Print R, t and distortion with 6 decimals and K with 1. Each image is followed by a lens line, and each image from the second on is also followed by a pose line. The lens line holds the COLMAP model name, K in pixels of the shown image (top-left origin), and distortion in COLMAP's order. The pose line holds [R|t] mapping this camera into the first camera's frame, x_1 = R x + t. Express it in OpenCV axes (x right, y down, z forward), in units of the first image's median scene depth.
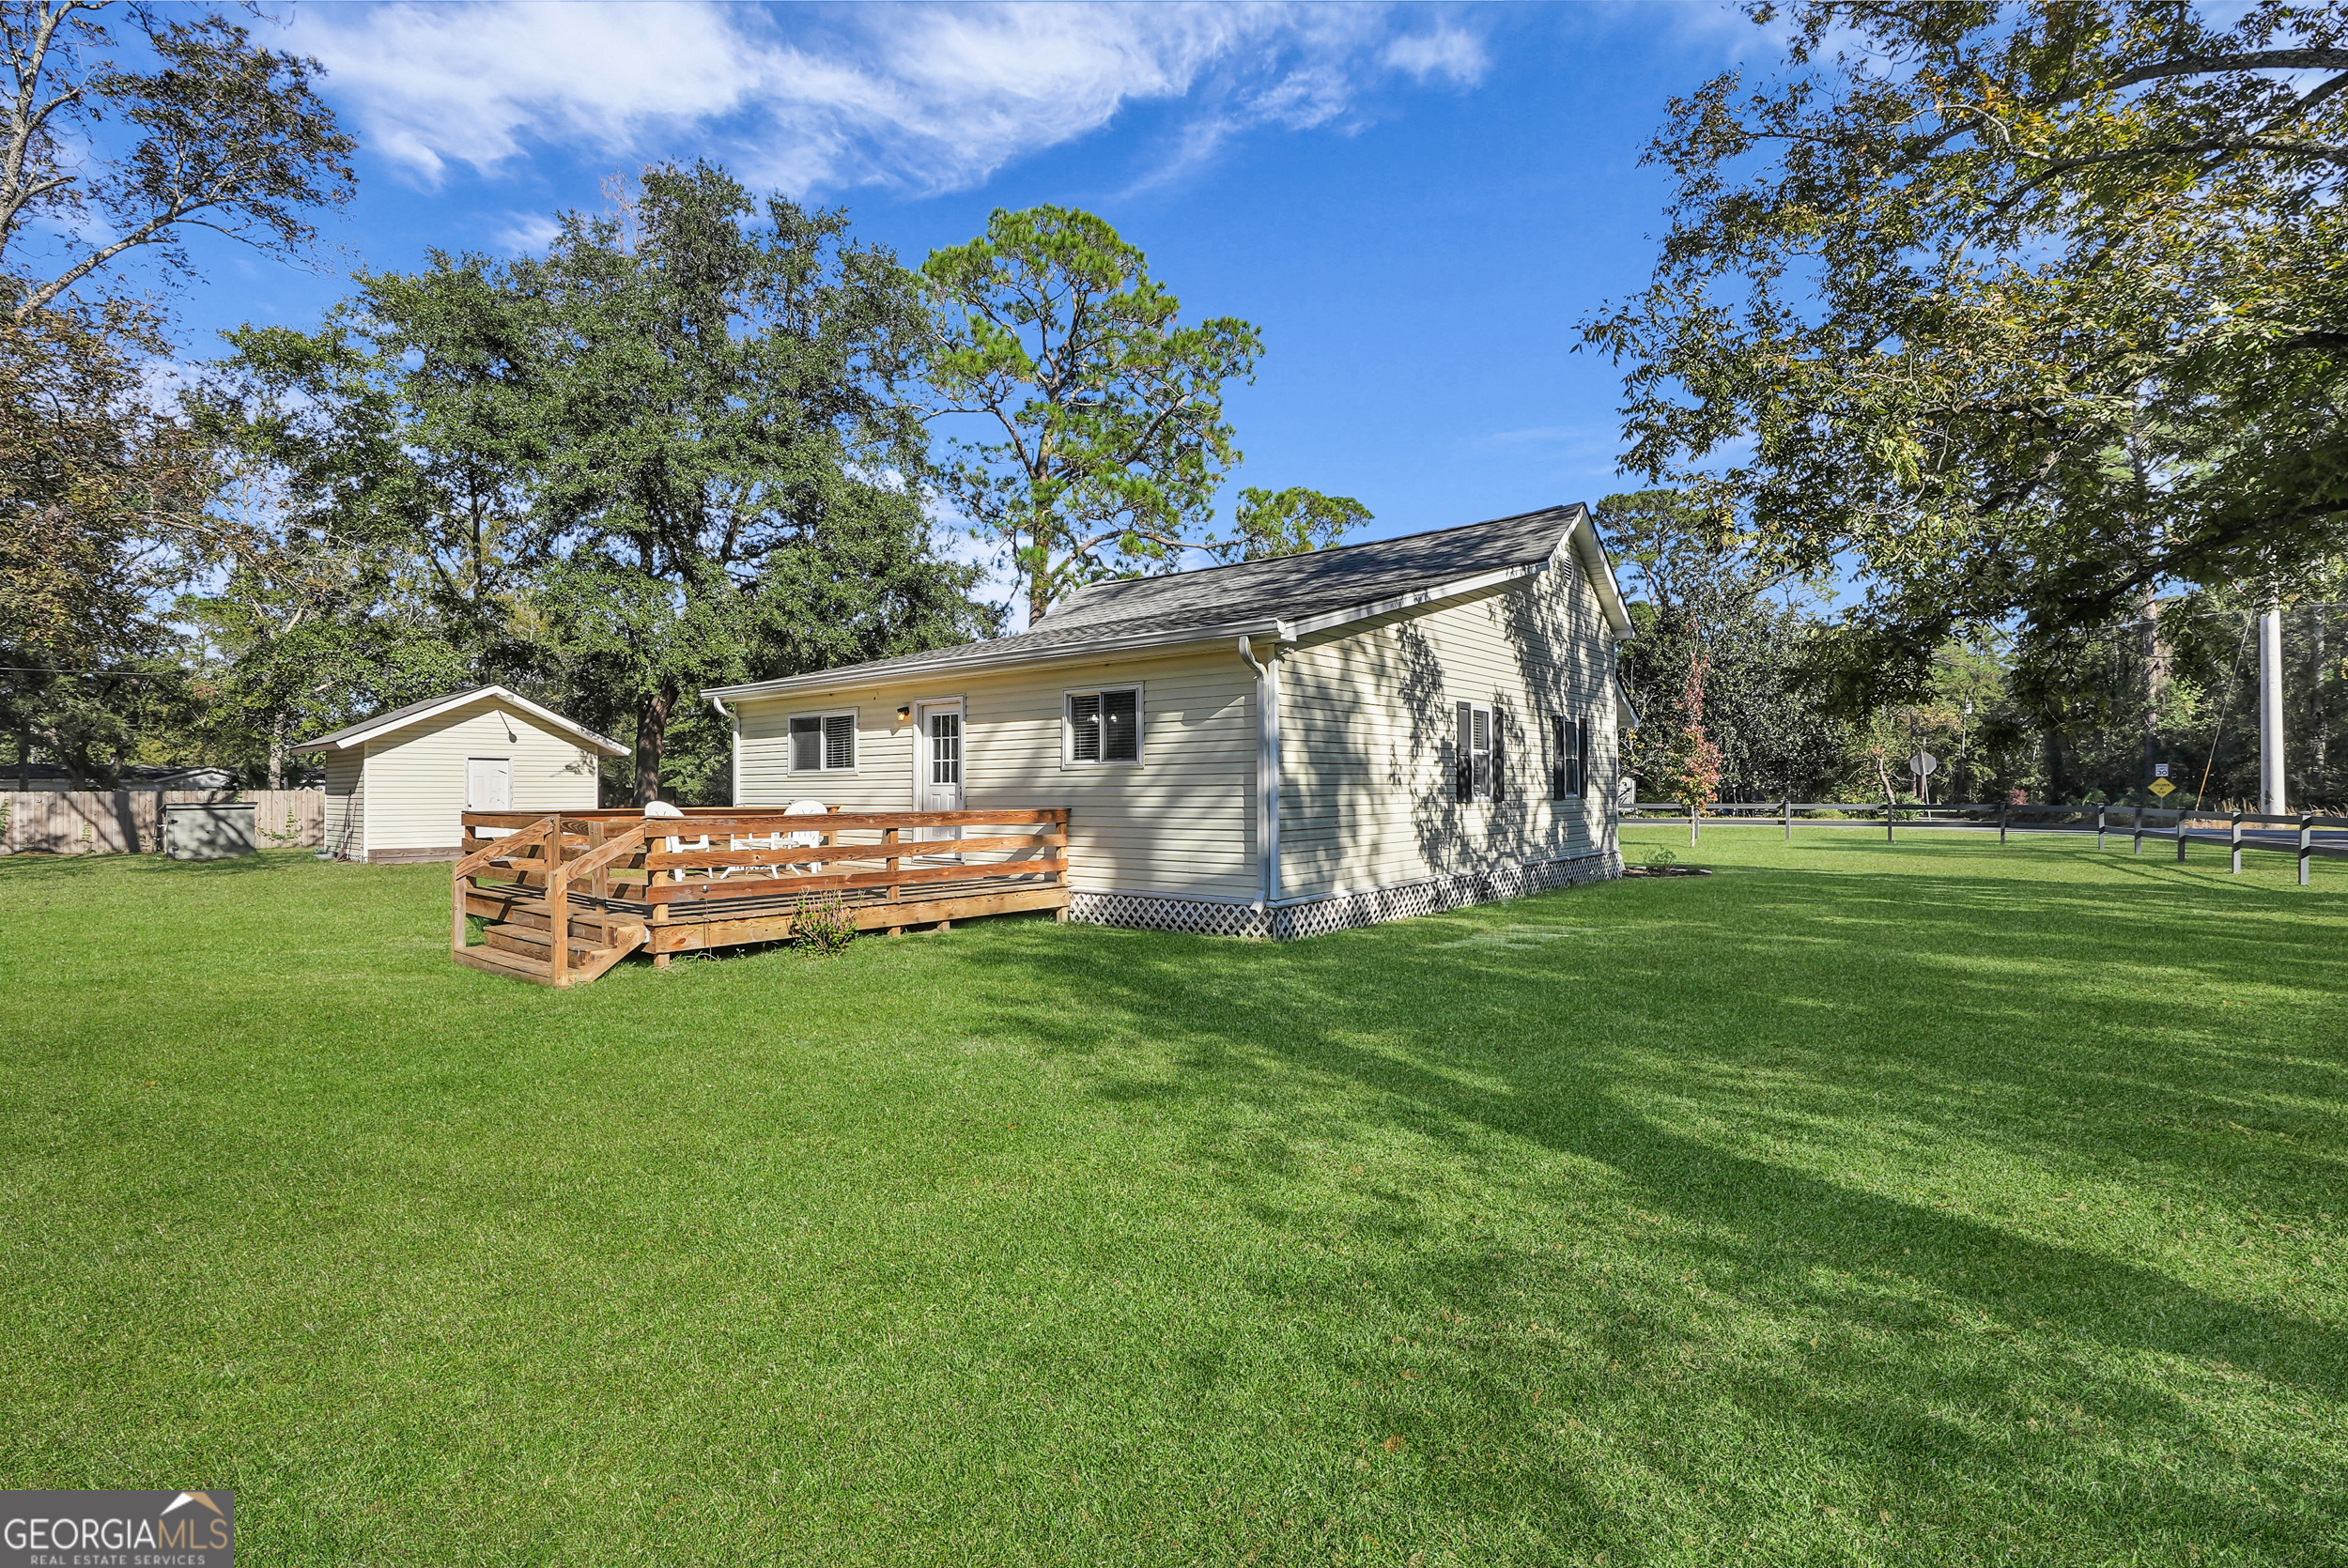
lens RADIAL K [[1089.0, 0, 1174.0], [0, 1089.0, 784.0], [0, 0, 1]] dist [-0.071095, 0.032912]
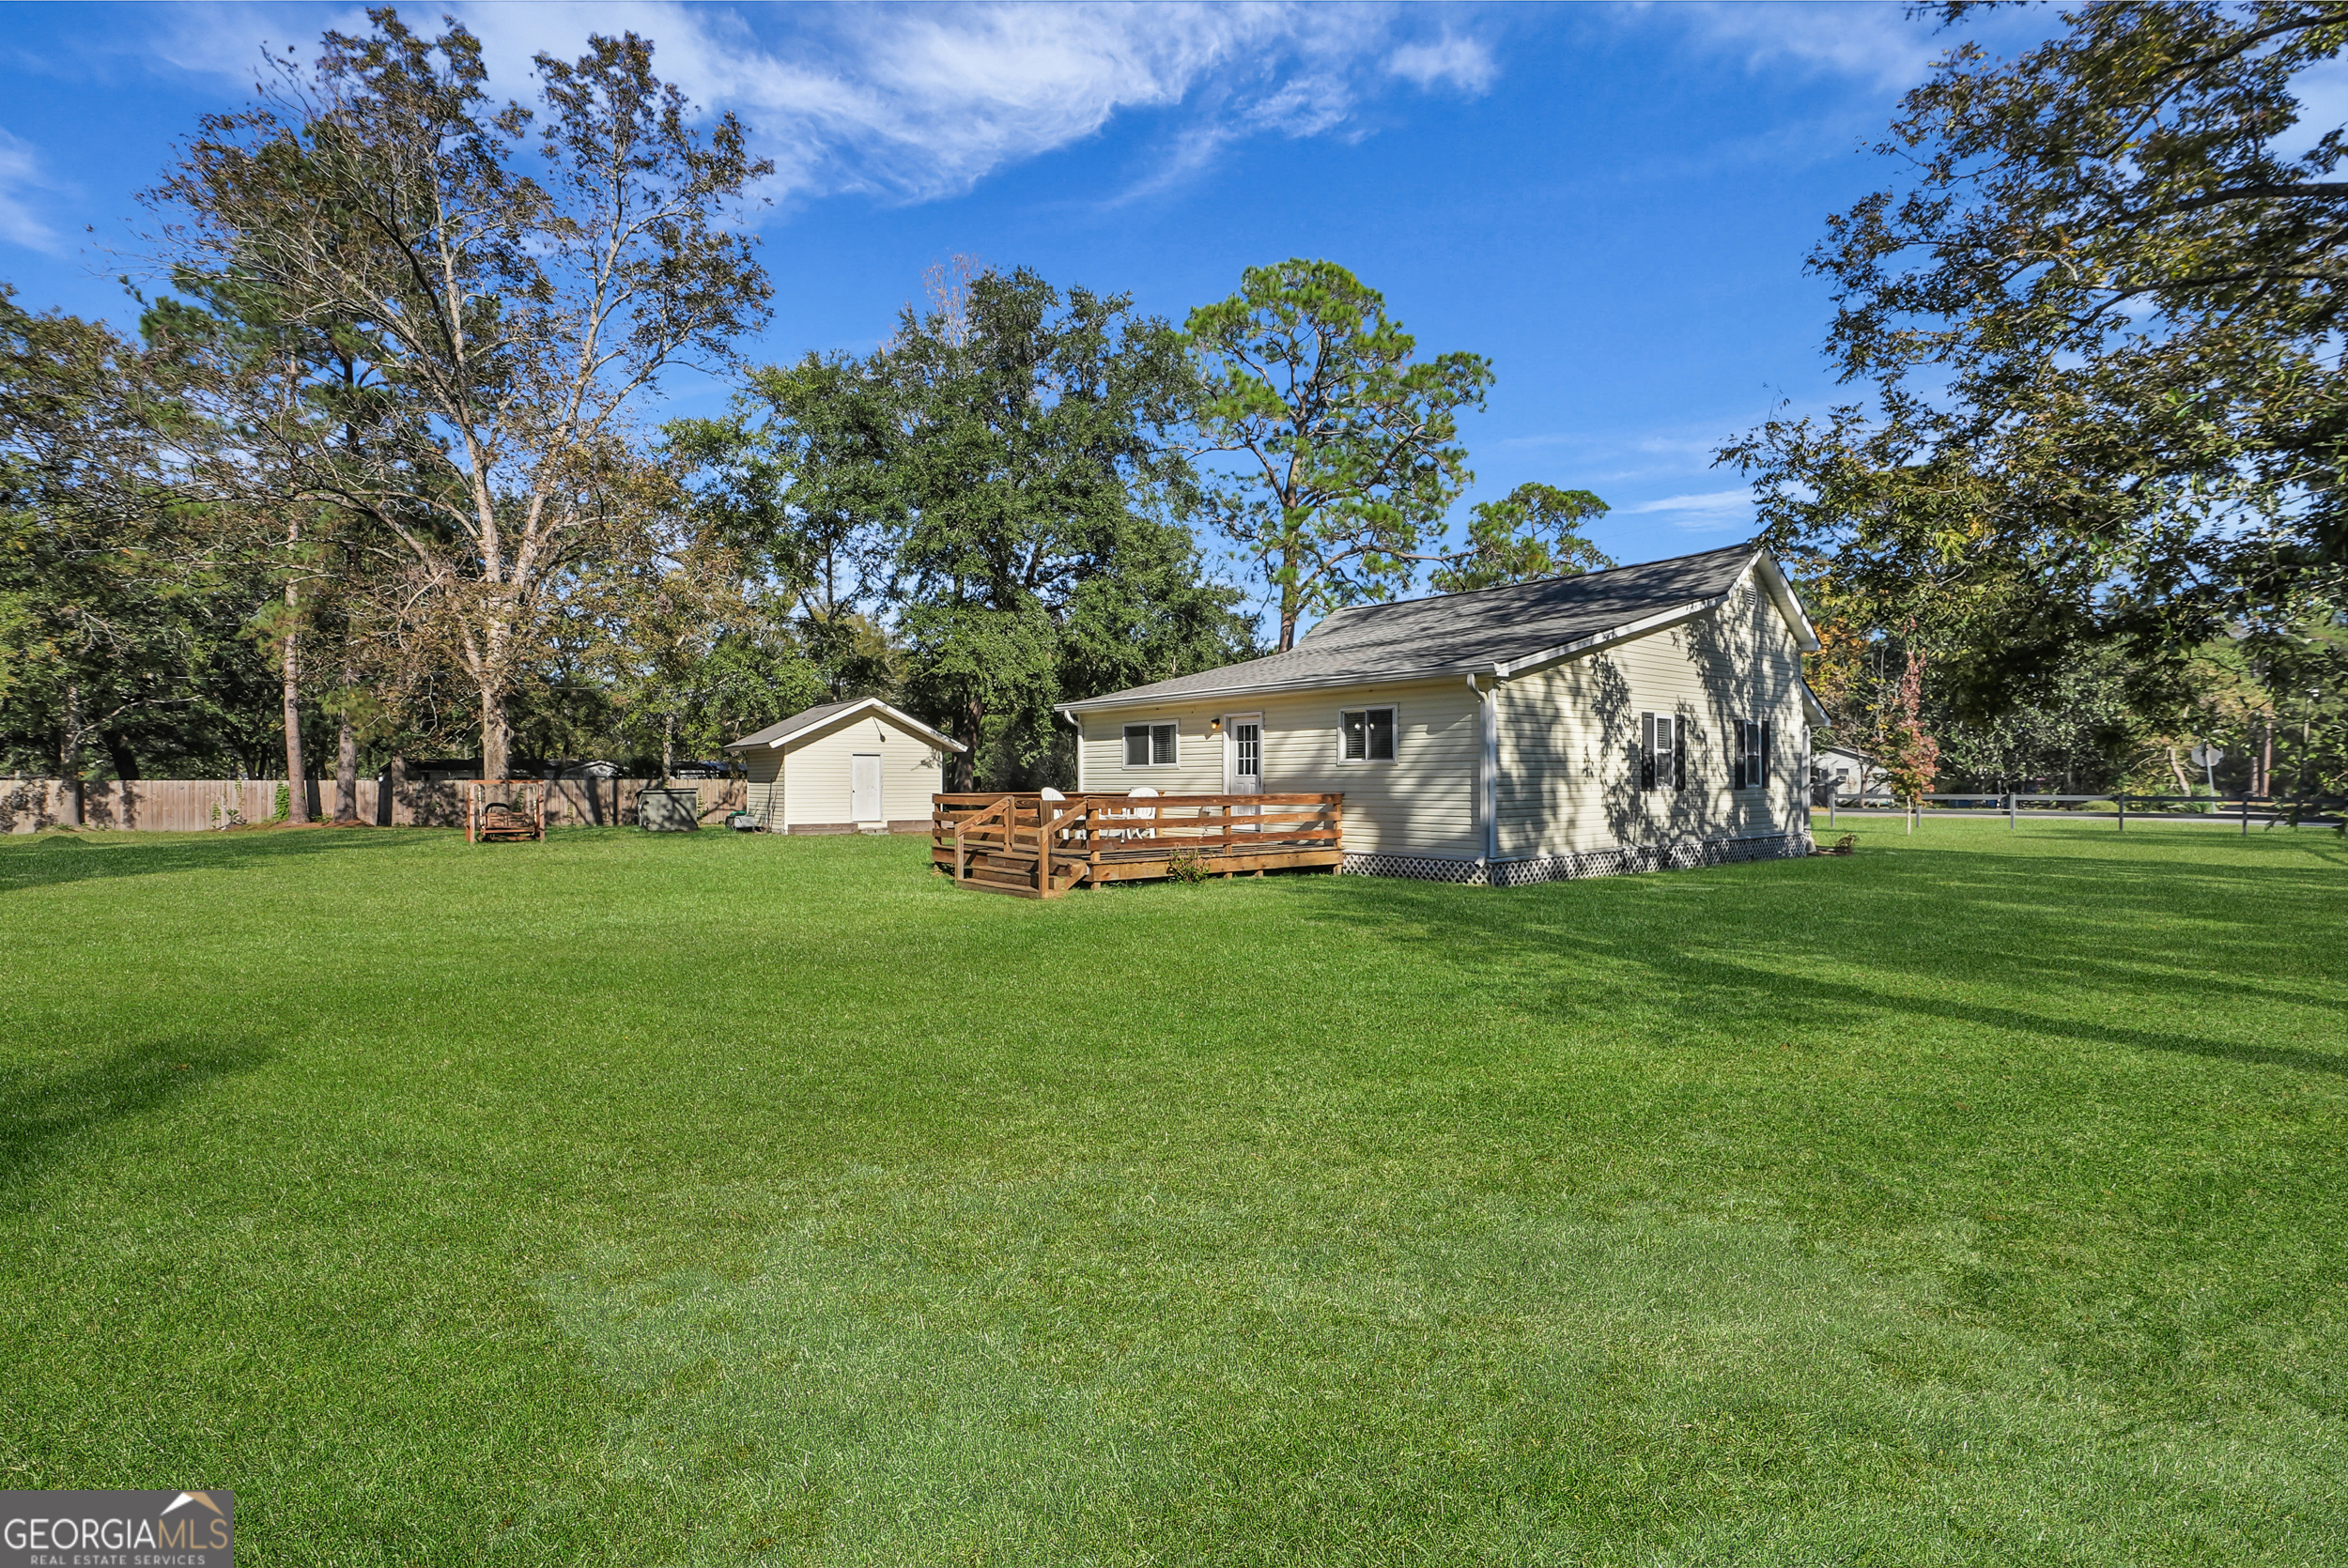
lens RADIAL K [[1089.0, 0, 1174.0], [0, 1089.0, 784.0], [0, 0, 1]] dist [-0.071095, 0.032912]
pose [[0.978021, 0.002713, -0.208491, -0.013888], [-0.000703, 0.999953, 0.009714, -0.002057], [0.208507, -0.009354, 0.977976, -0.310524]]
